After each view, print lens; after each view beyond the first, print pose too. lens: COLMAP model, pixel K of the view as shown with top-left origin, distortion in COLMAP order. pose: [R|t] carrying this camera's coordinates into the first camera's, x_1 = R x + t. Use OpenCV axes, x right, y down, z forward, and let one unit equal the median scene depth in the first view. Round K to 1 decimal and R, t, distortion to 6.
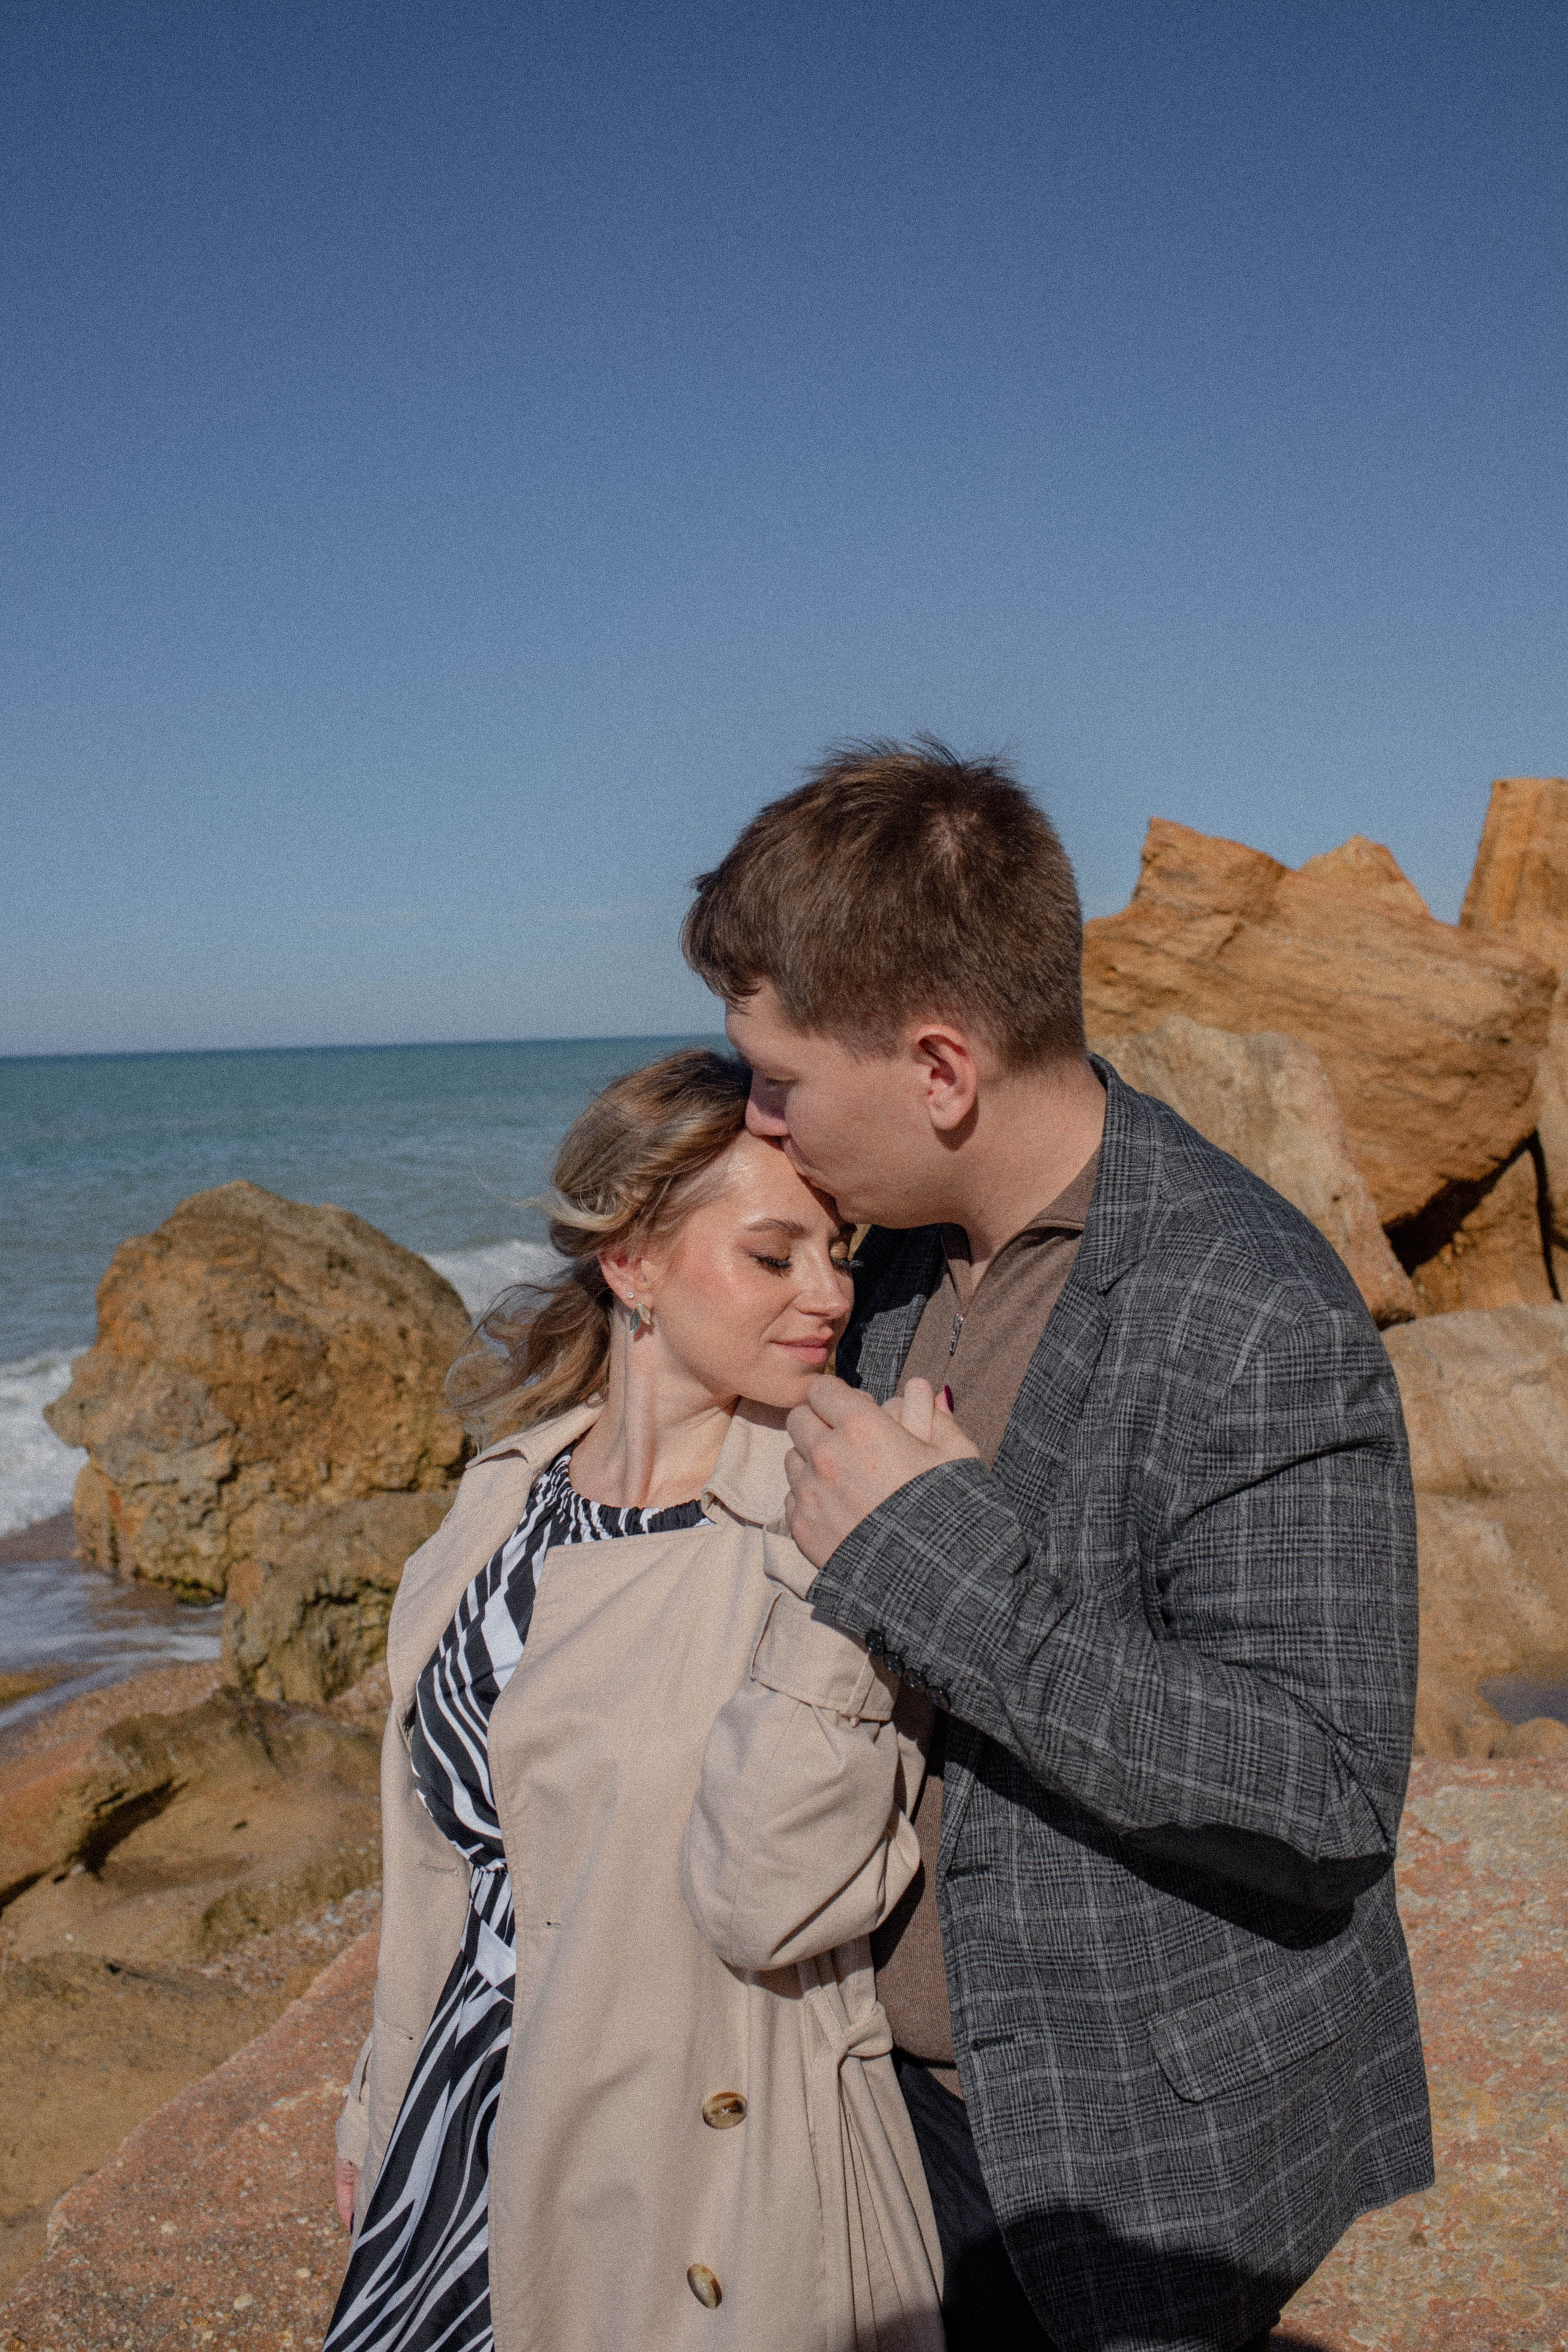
lens RADIAL K [[2314.1, 0, 750.9], [0, 2314.1, 1176.0], [0, 0, 1]] dist [-0.053950, 0.000000]
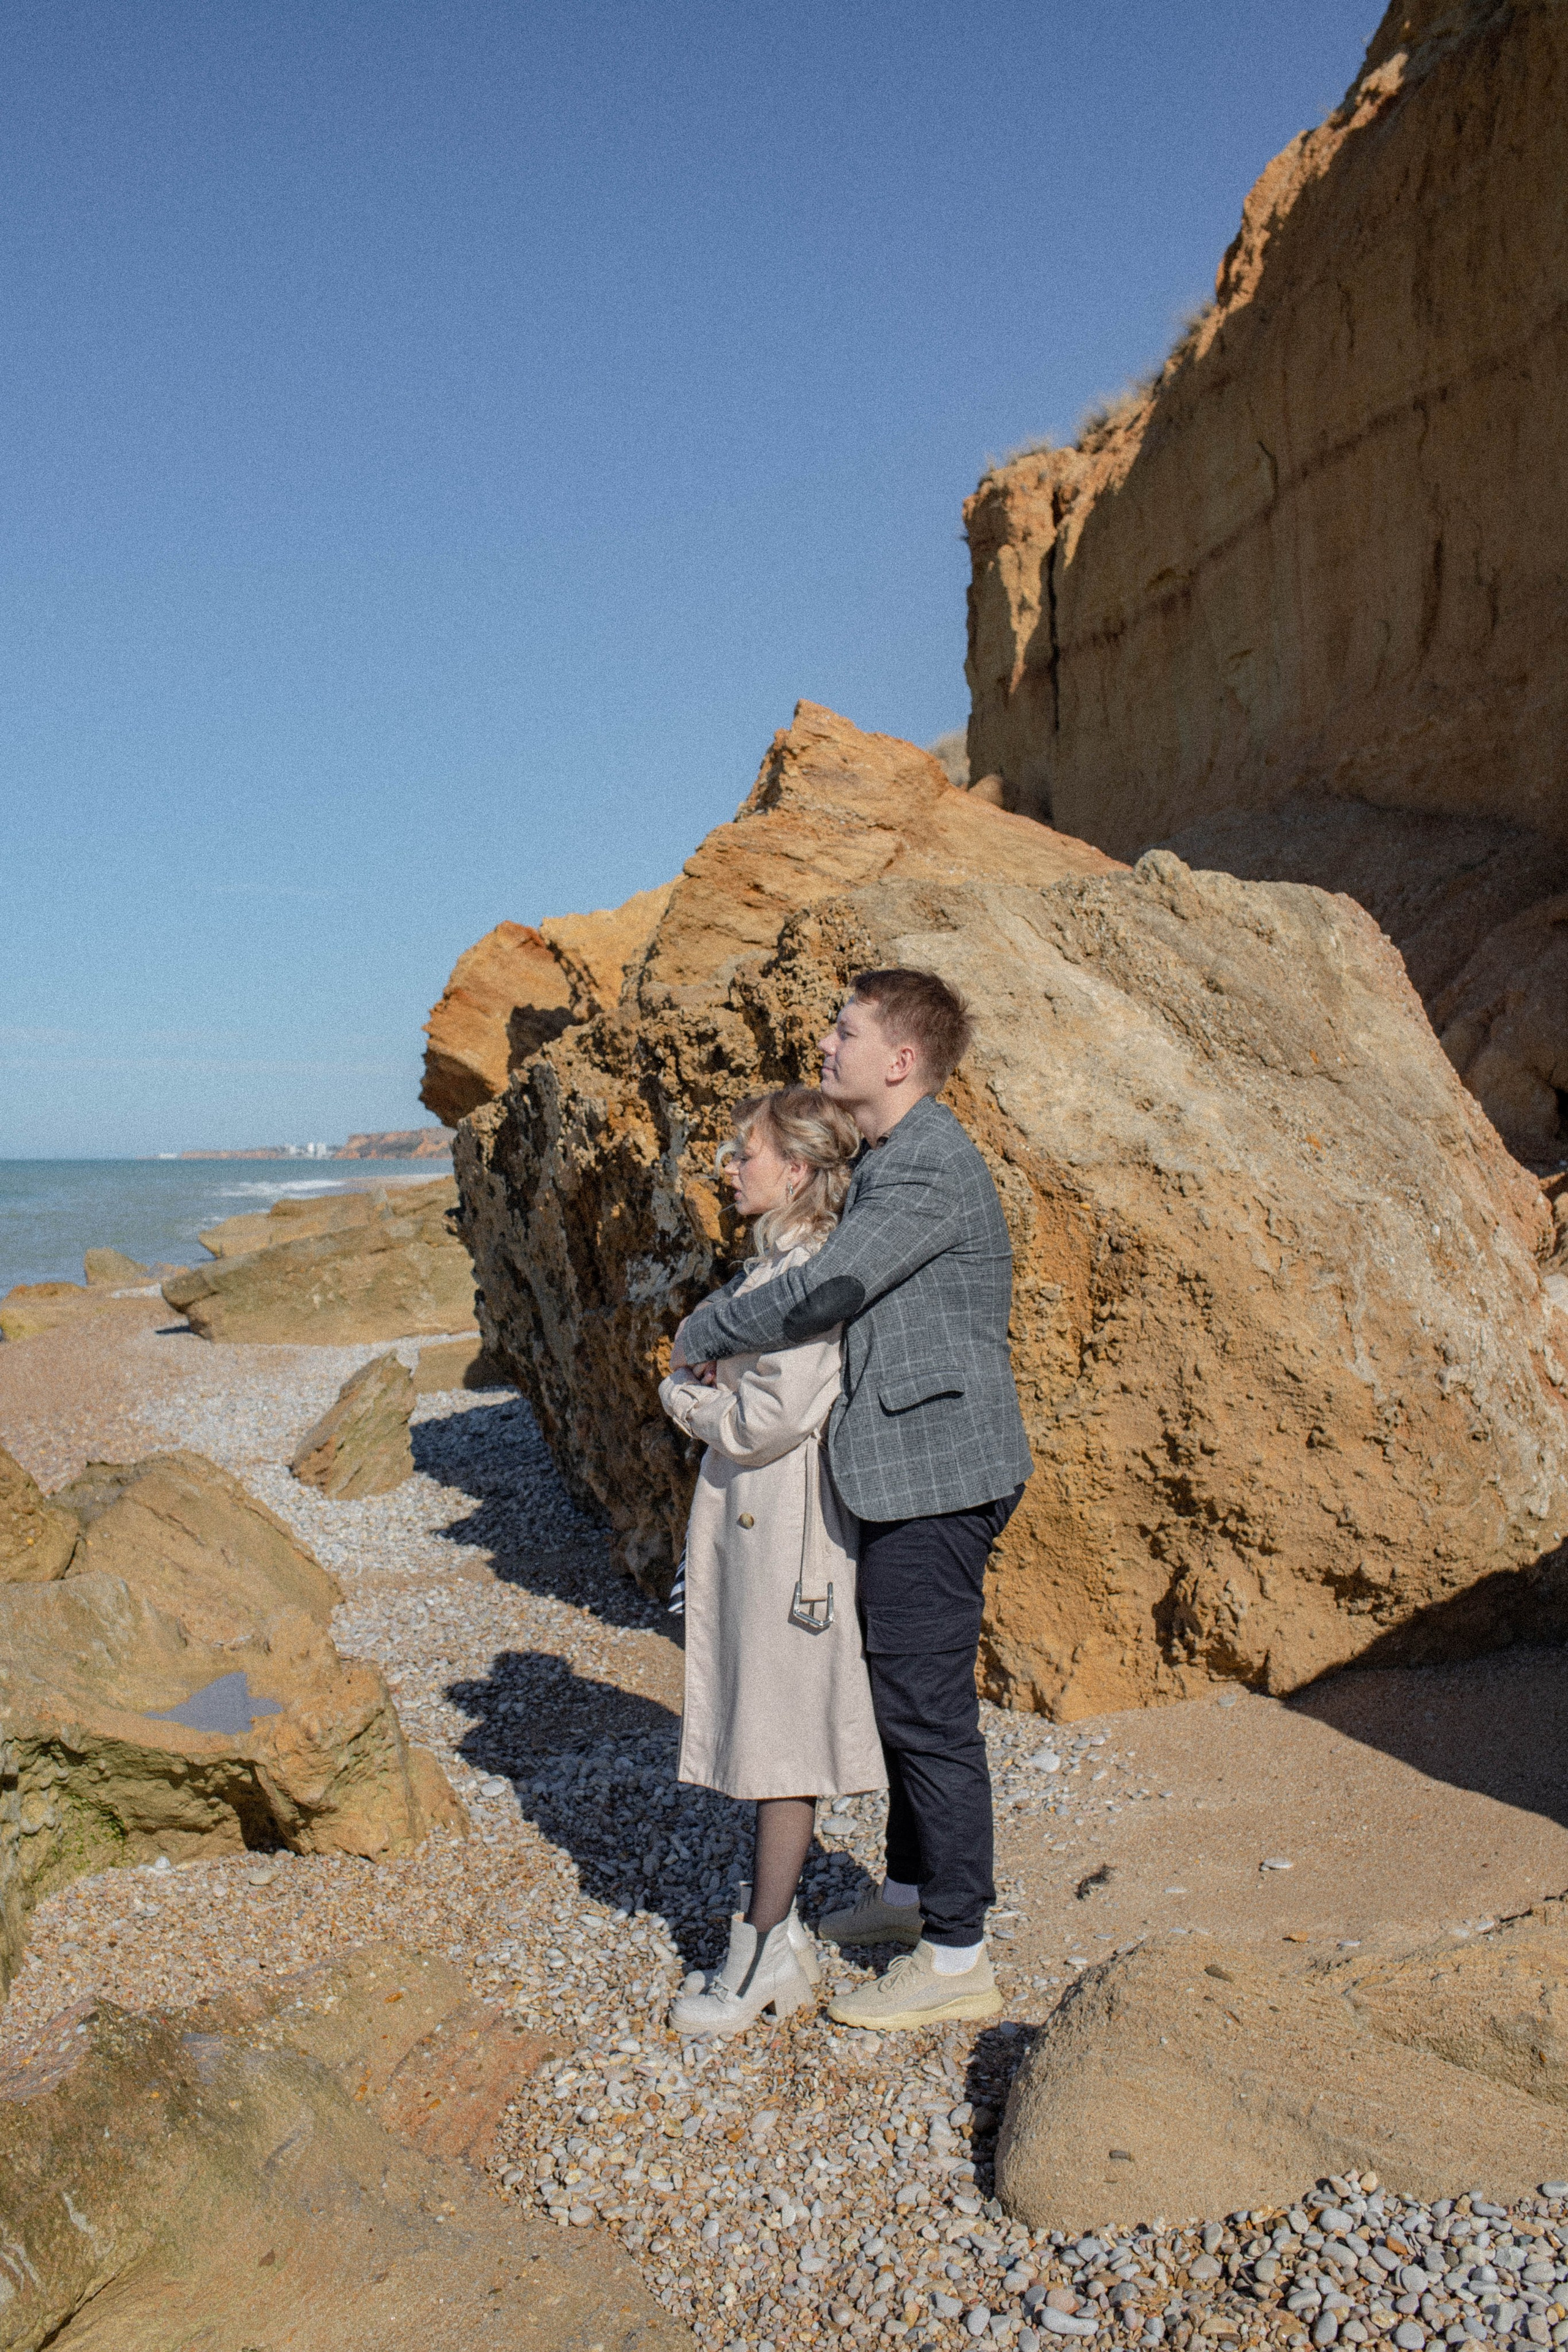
lens RADIAL K [[2314.1, 0, 784.5], [0, 2314.1, 1158.9], [0, 0, 1]] dist [-0.053950, 0.000000]
pose [[0.906788, 0.029518, 0.420552, -0.188438], [-0.000484, 0.997618, -0.068979, 0.064693], [-0.421587, 0.062346, 0.904642, 0.367251]]
